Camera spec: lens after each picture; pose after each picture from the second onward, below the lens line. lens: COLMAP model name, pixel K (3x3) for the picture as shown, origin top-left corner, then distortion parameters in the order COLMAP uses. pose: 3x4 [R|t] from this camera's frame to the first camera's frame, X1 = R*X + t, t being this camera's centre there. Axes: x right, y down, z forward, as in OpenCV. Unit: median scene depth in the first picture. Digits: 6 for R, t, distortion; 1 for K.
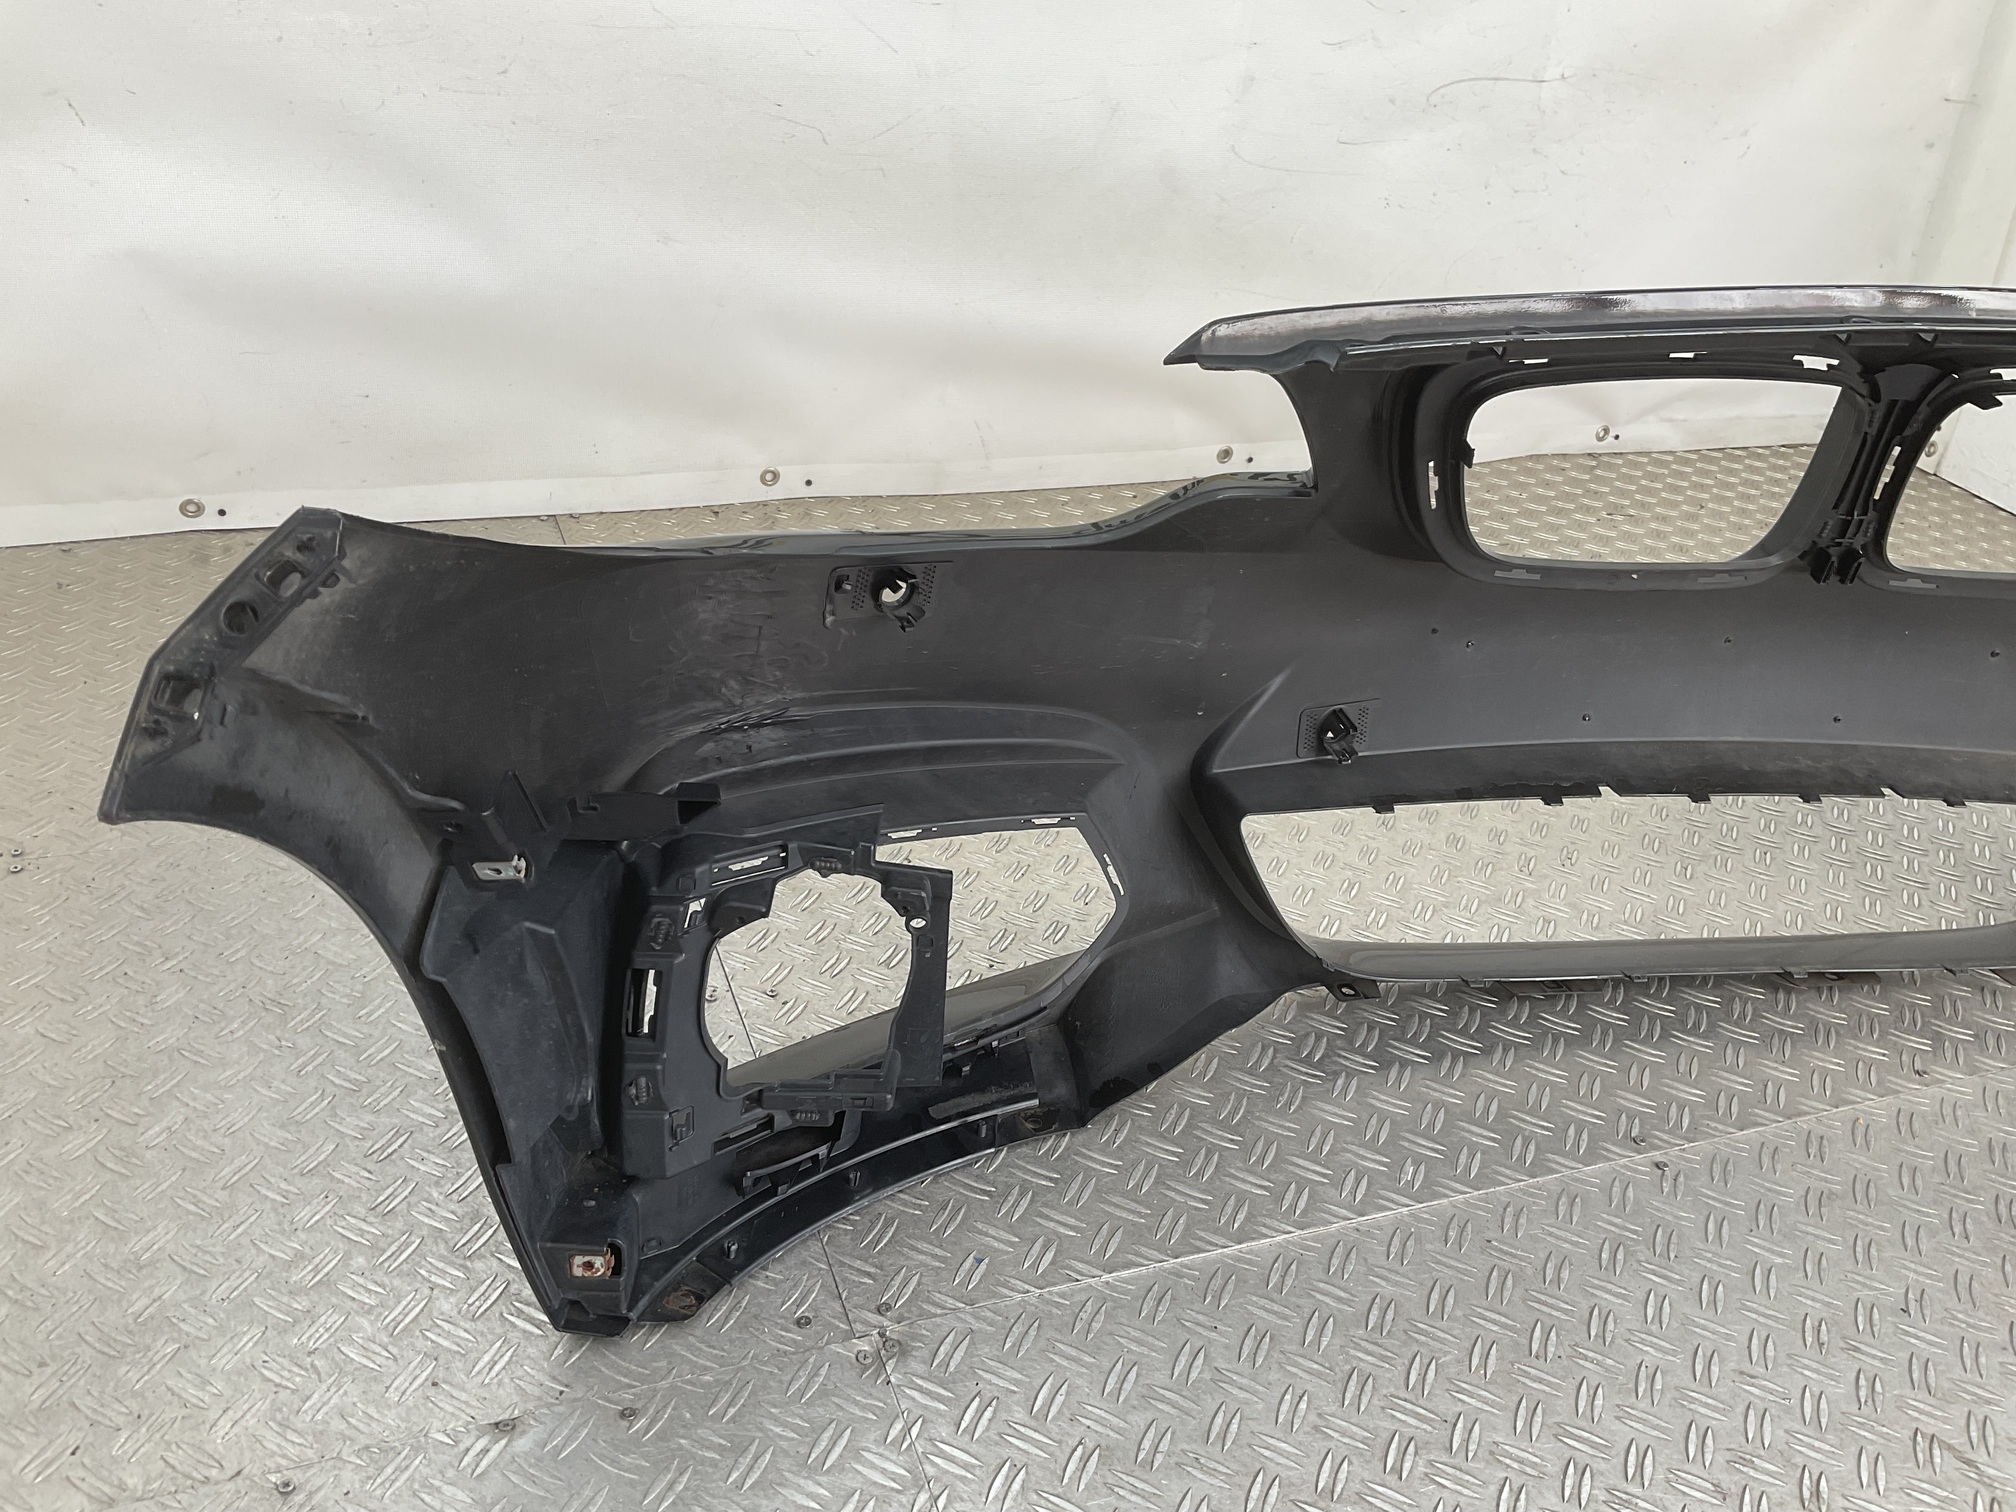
lens RADIAL K [[1654.5, 0, 1008.0], [0, 1654.5, 756.0], [0, 0, 1]] dist [0.096493, -0.189621]
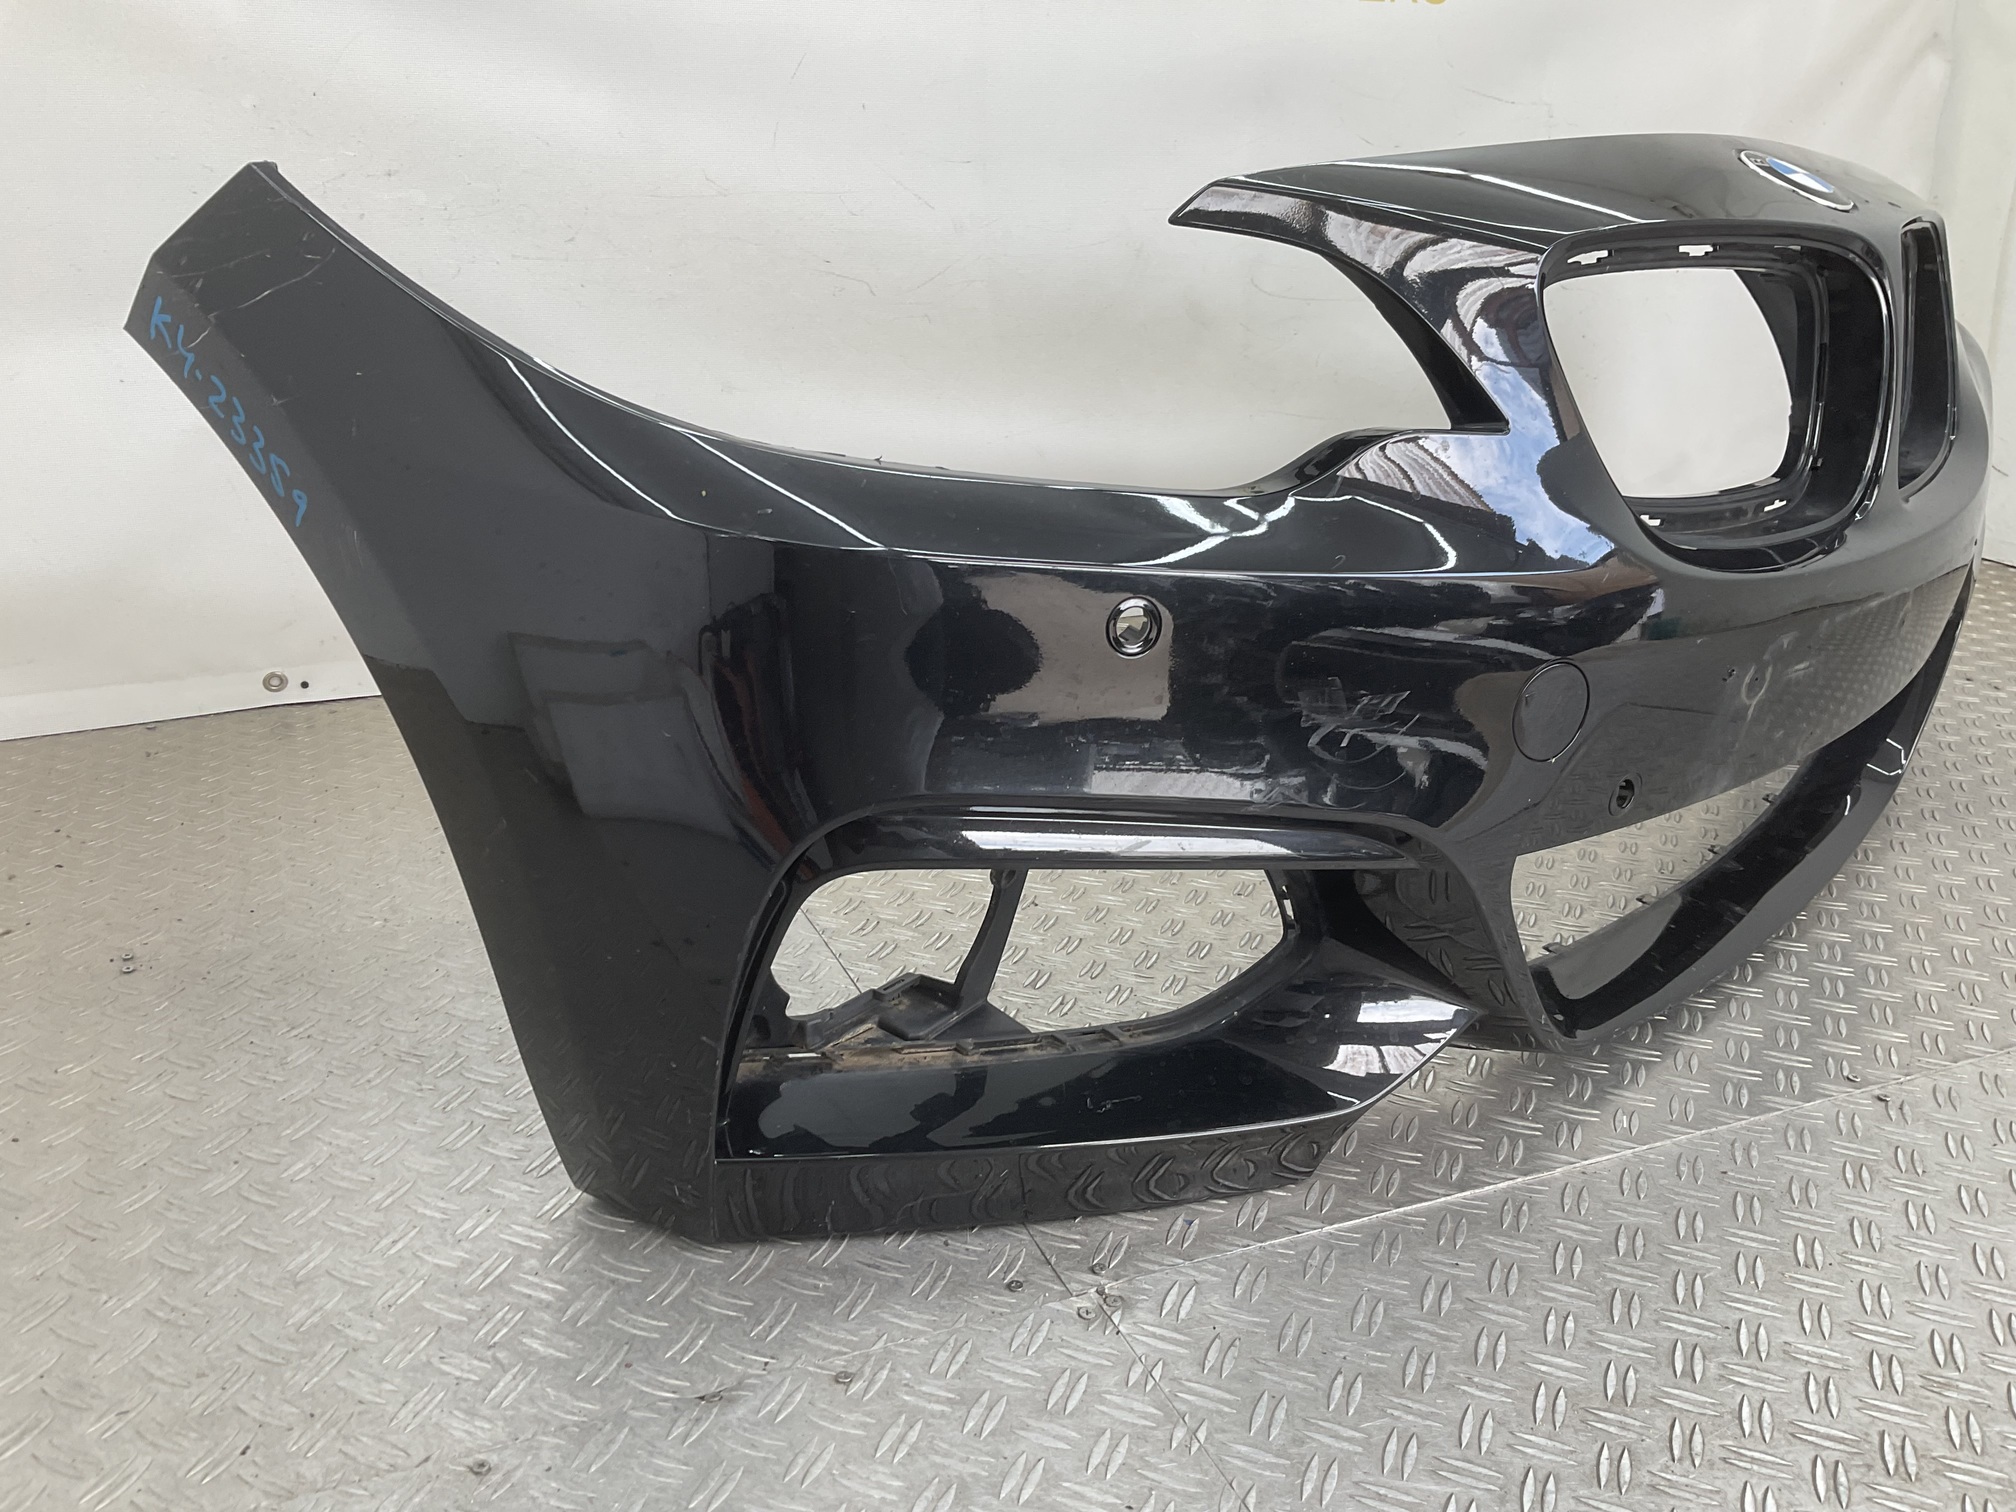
lens RADIAL K [[1667.2, 0, 1005.6], [0, 1667.2, 762.8], [0, 0, 1]] dist [0.030091, -0.063961]
pose [[0.995879, -0.090542, 0.005170, -0.103291], [0.089945, 0.978817, -0.183924, 0.219716], [0.011592, 0.183631, 0.982927, 0.041258]]
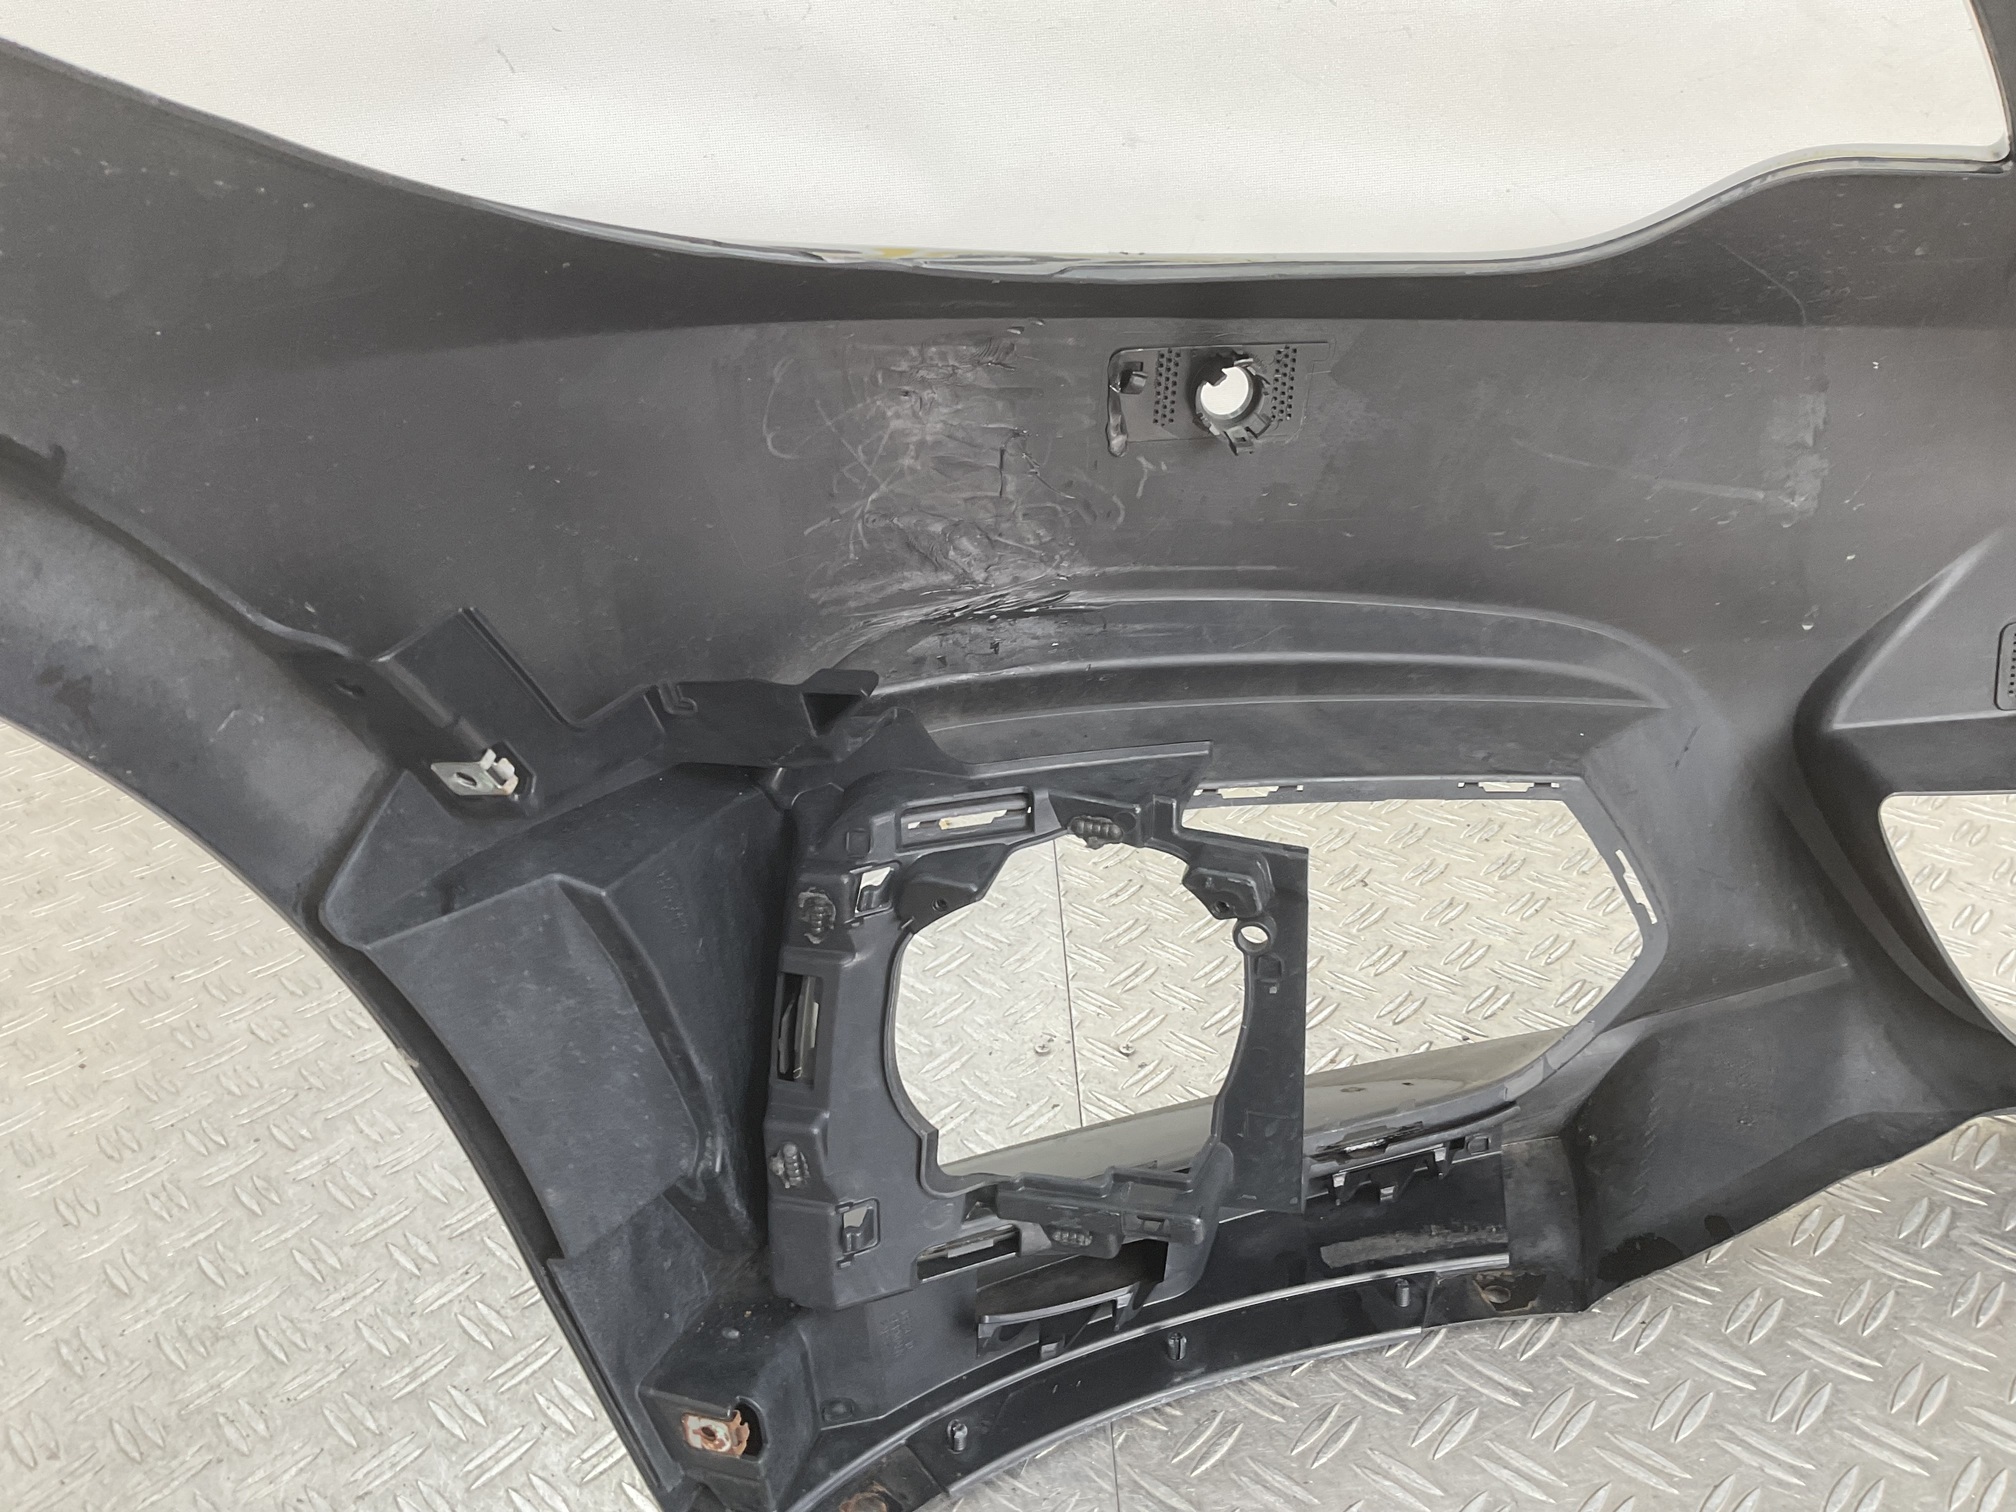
lens RADIAL K [[1654.5, 0, 1008.0], [0, 1654.5, 756.0], [0, 0, 1]] dist [0.096493, -0.189621]
pose [[0.926713, 0.006105, -0.375720, 0.089439], [-0.027973, 0.998214, -0.052777, 0.070245], [0.374727, 0.059419, 0.925229, 0.402568]]
